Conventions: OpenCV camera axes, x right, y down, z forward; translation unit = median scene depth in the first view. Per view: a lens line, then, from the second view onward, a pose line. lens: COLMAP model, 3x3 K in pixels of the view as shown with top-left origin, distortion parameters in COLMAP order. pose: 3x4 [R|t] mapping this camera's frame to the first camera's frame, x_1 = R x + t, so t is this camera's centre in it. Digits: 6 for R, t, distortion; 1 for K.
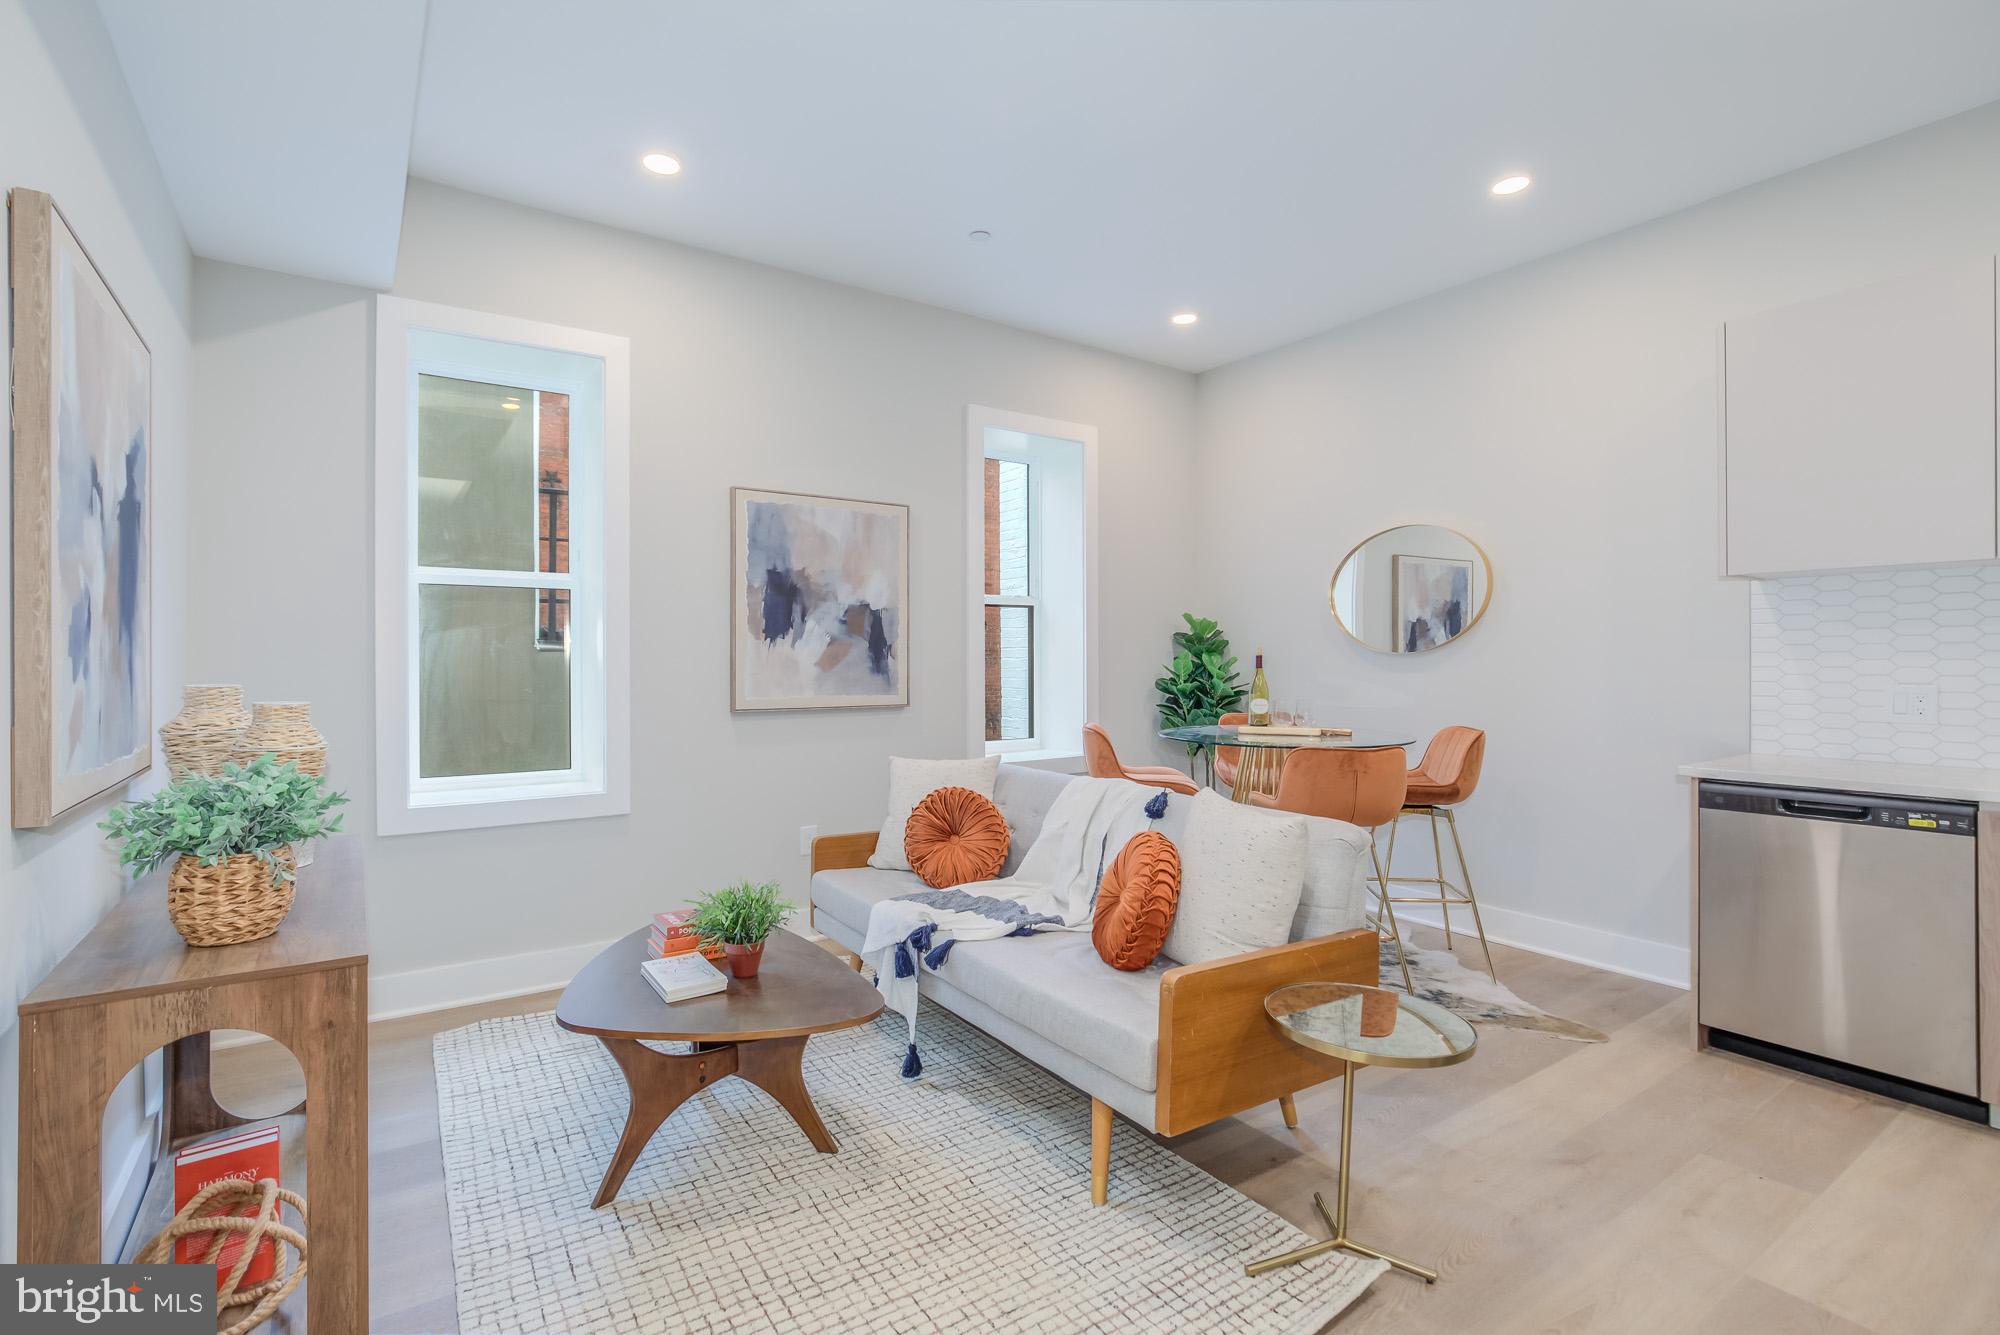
lens RADIAL K [[920.5, 0, 987.3], [0, 920.5, 664.9], [0, 0, 1]] dist [-0.012029, 0.001051]
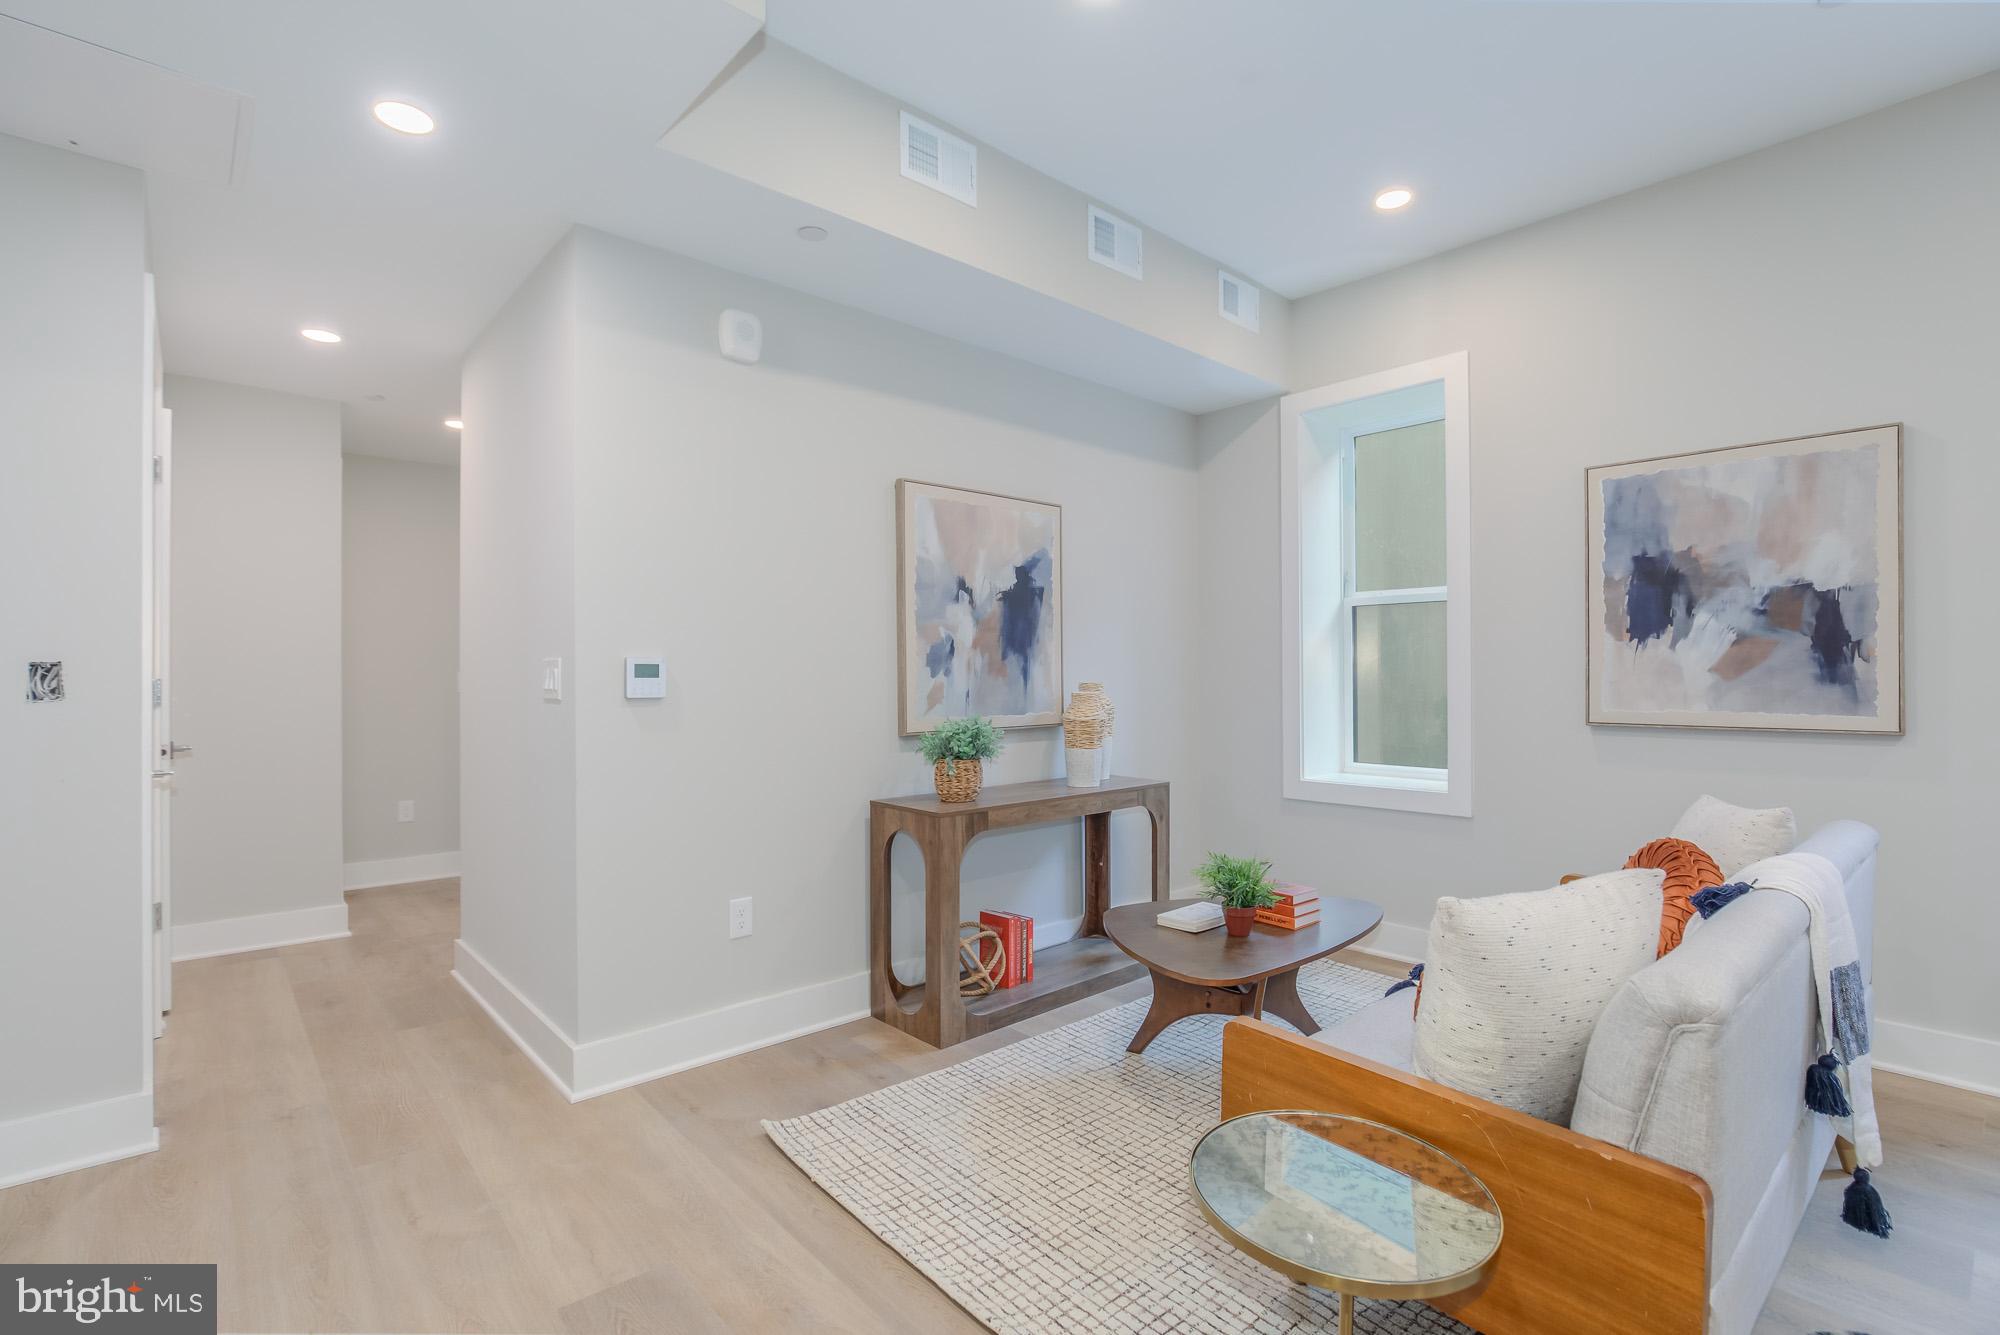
lens RADIAL K [[920.5, 0, 986.1], [0, 920.5, 667.3], [0, 0, 1]] dist [-0.012029, 0.001051]
pose [[0.130009, -0.002879, -0.991509, 0.495742], [-0.000205, 0.999996, -0.002931, -0.000572], [0.991513, 0.000584, 0.130008, 0.304149]]
